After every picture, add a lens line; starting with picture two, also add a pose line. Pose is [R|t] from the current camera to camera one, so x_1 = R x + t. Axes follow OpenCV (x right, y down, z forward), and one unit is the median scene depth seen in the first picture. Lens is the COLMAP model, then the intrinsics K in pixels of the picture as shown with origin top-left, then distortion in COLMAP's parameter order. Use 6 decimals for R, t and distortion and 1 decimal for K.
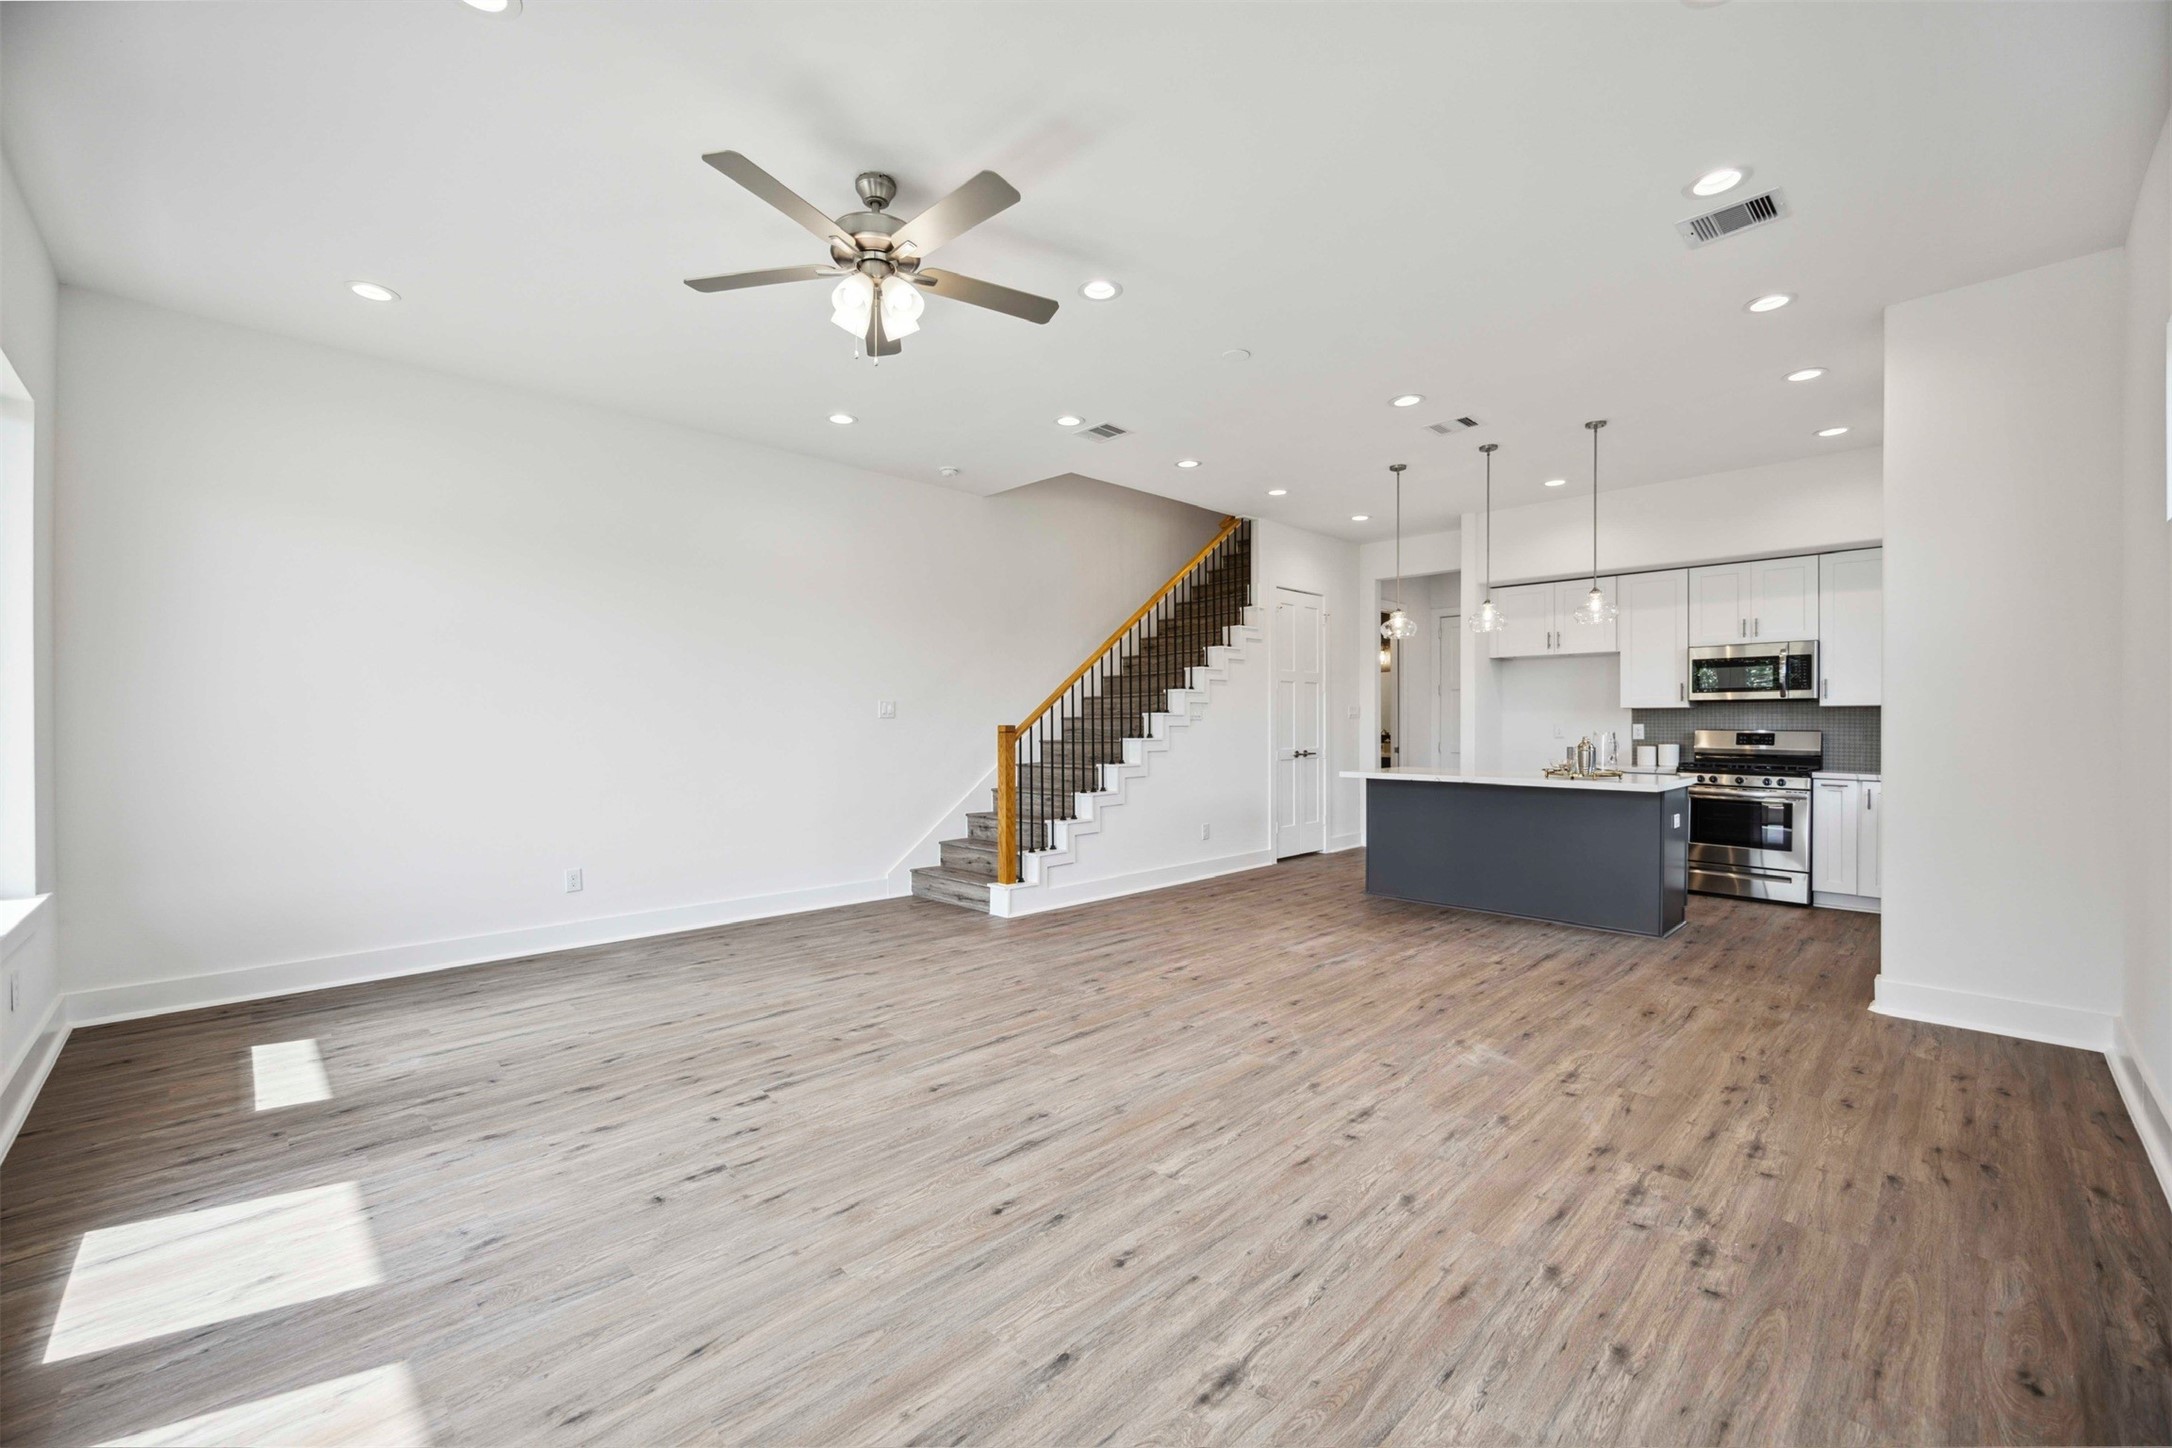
lens RADIAL K [[865.2, 0, 1083.6], [0, 865.2, 723.4], [0, 0, 1]] dist [-0.000697, 0.000128]
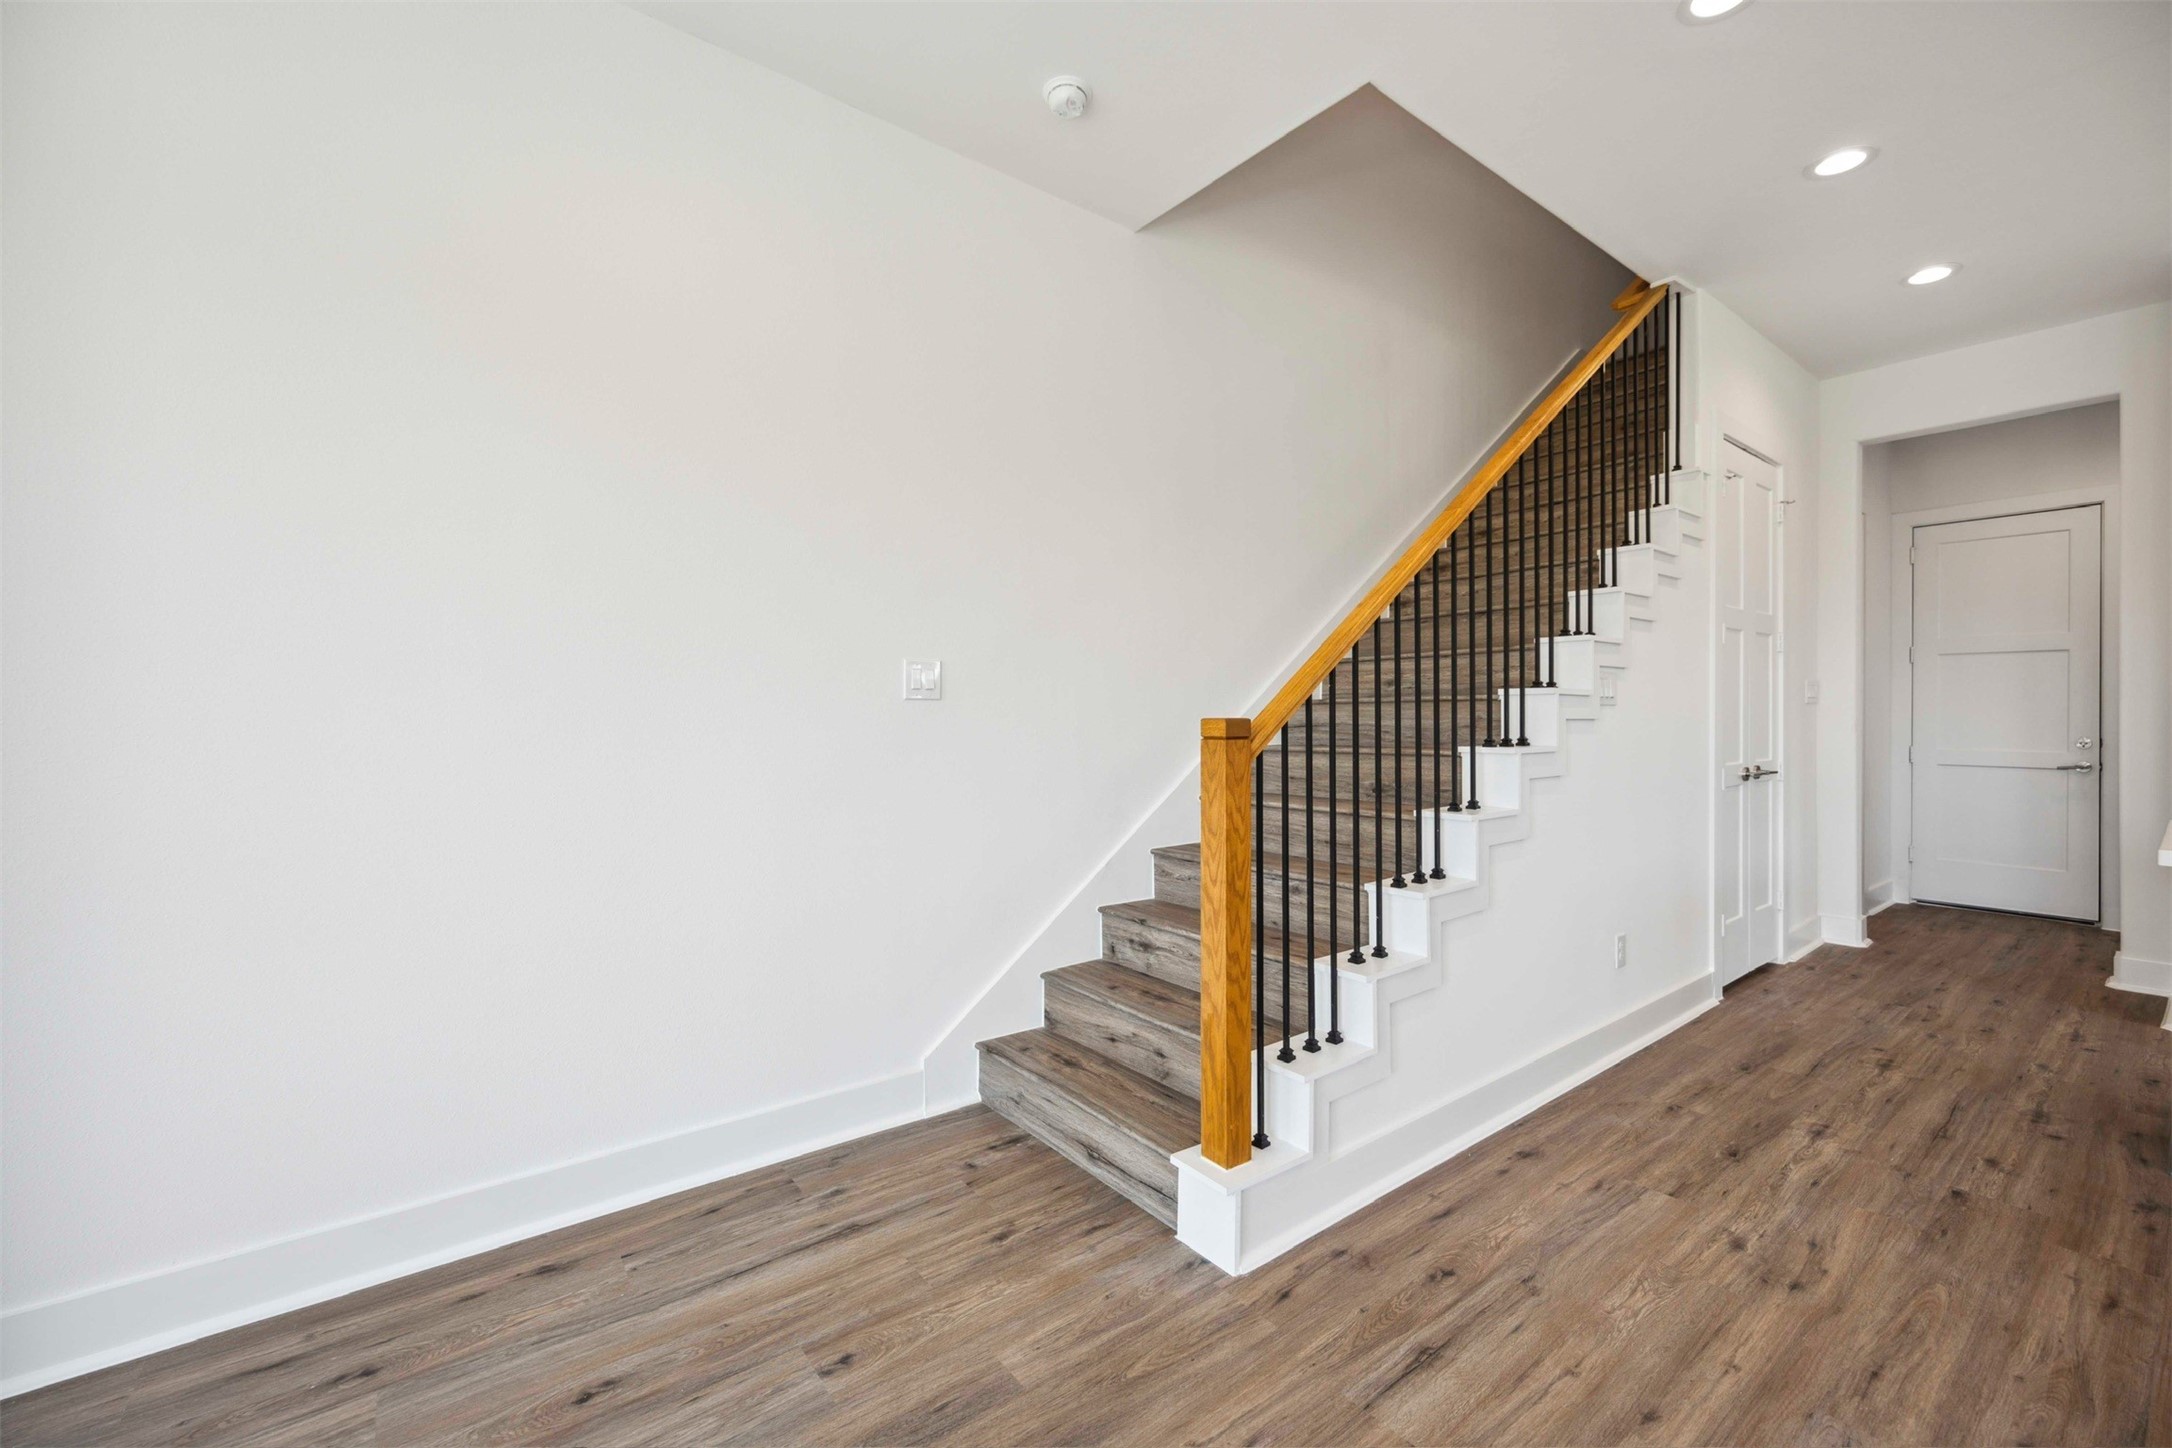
lens RADIAL K [[875.9, 0, 1083.8], [0, 875.9, 717.7], [0, 0, 1]] dist [0.000124, -0.000043]
pose [[0.993129, 0.003036, -0.116984, -0.098646], [-0.001942, 0.999953, 0.009467, -0.001688], [0.117007, -0.009175, 0.993089, 0.590570]]
